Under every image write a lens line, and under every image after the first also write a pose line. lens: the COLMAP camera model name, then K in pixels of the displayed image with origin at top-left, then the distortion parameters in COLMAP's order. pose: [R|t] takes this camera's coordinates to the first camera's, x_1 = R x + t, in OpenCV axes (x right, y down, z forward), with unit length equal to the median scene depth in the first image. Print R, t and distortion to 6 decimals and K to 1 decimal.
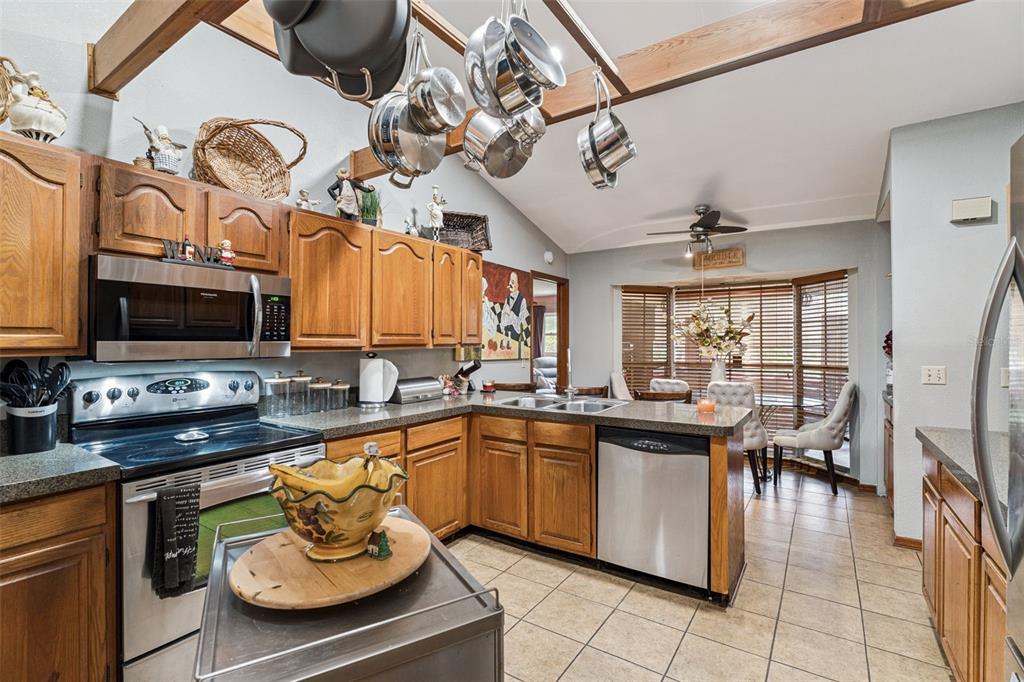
lens RADIAL K [[462.2, 0, 517.6], [0, 462.2, 343.9], [0, 0, 1]] dist [-0.000058, 0.000146]
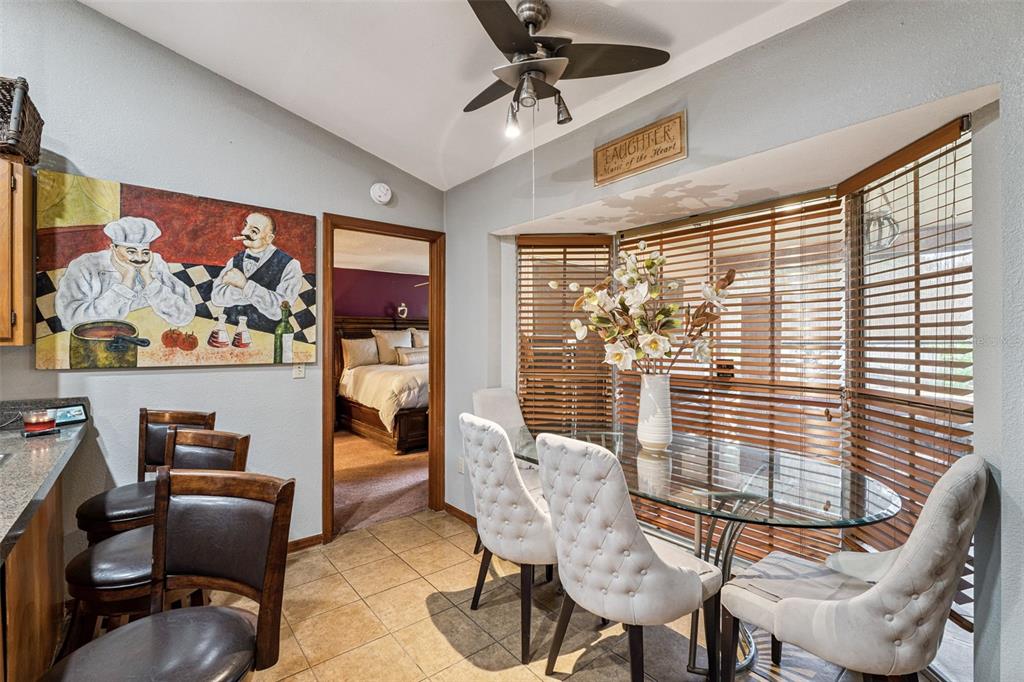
lens RADIAL K [[451.1, 0, 514.4], [0, 451.1, 338.5], [0, 0, 1]] dist [-0.002685, -0.000275]
pose [[0.957067, 0.001236, -0.289864, 0.493832], [0.000358, 0.999985, 0.005446, -0.002243], [0.289866, -0.005316, 0.957052, 0.595854]]
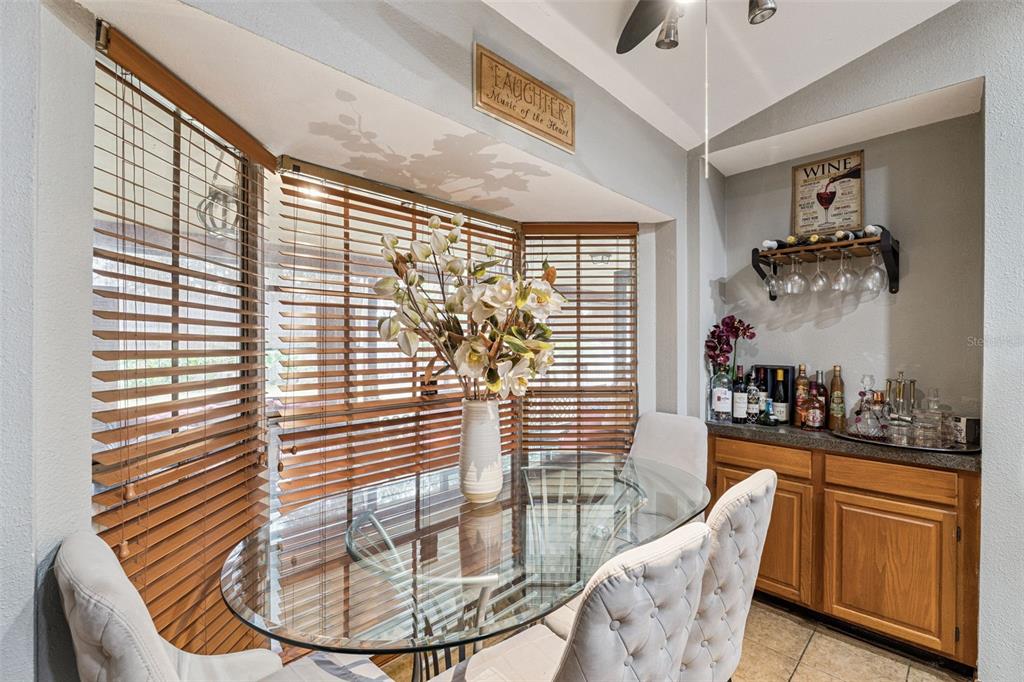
lens RADIAL K [[462.2, 0, 517.6], [0, 462.2, 343.9], [0, 0, 1]] dist [-0.000058, 0.000146]
pose [[0.177783, 0.002802, 0.984066, 0.106777], [-0.005123, 0.999985, -0.001922, -0.005203], [-0.984056, -0.004700, 0.177795, 1.044248]]
